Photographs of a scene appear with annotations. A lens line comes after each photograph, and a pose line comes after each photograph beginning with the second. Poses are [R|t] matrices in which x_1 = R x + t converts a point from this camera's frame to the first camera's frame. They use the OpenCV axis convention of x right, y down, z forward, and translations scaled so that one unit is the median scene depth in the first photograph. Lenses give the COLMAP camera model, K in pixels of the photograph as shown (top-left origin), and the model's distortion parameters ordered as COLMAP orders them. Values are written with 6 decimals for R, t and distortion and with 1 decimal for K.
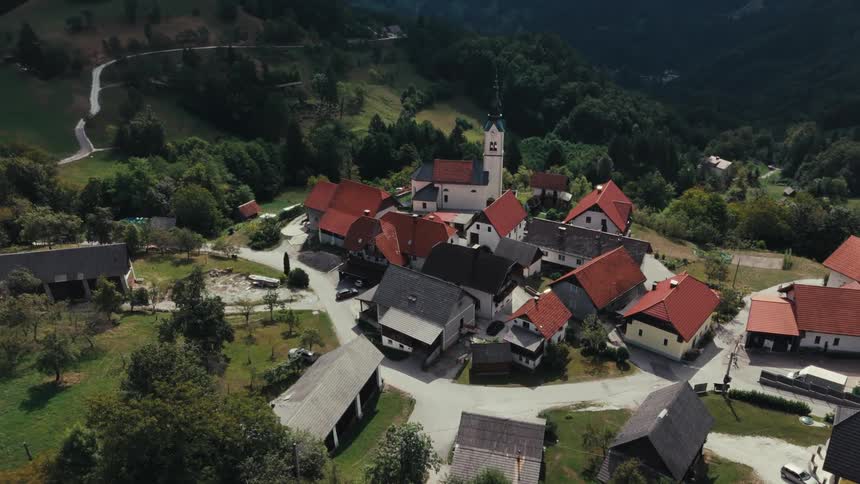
lens RADIAL K [[628.7, 0, 433.1], [0, 628.7, 243.0], [0, 0, 1]] dist [0.081487, -0.091551]
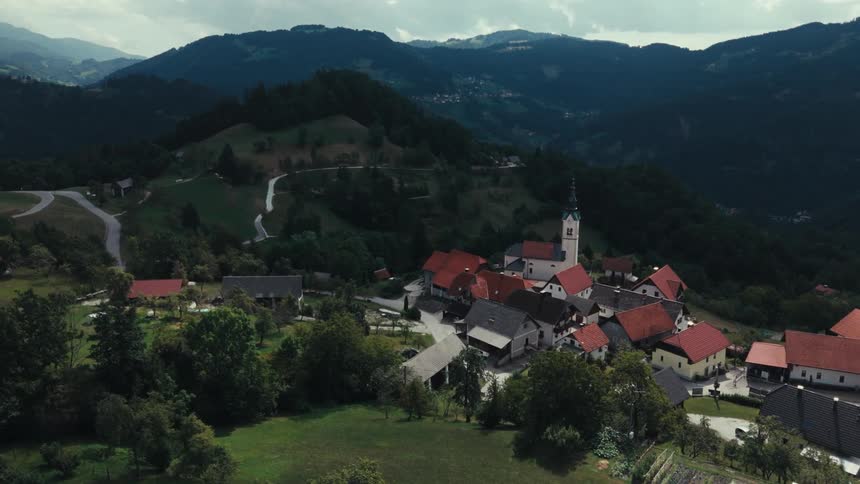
lens RADIAL K [[628.7, 0, 433.1], [0, 628.7, 243.0], [0, 0, 1]] dist [0.081487, -0.091551]
pose [[0.980595, 0.053239, -0.188676, 0.065815], [-0.089967, 0.977299, -0.191816, 0.141173], [0.174181, 0.205068, 0.963124, -0.287382]]
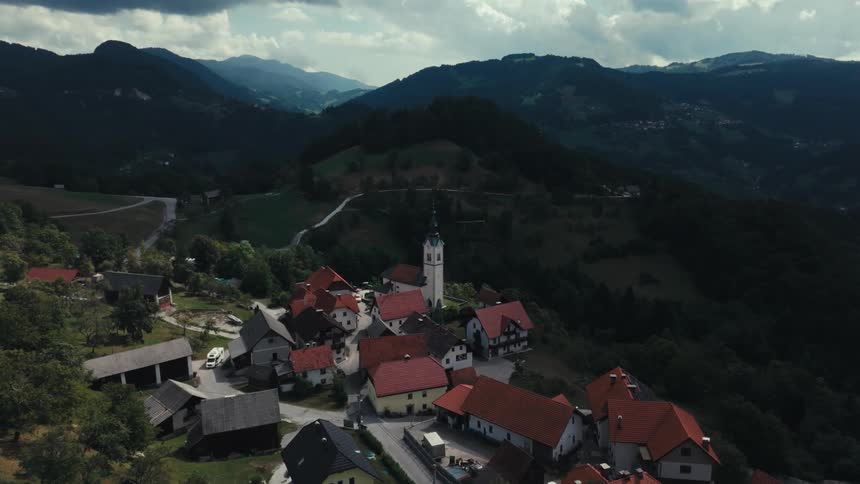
lens RADIAL K [[628.7, 0, 433.1], [0, 628.7, 243.0], [0, 0, 1]] dist [0.081487, -0.091551]
pose [[0.860992, 0.112644, -0.495987, 0.715583], [-0.227968, 0.957196, -0.178343, 0.040732], [0.454668, 0.266621, 0.849818, -0.068010]]
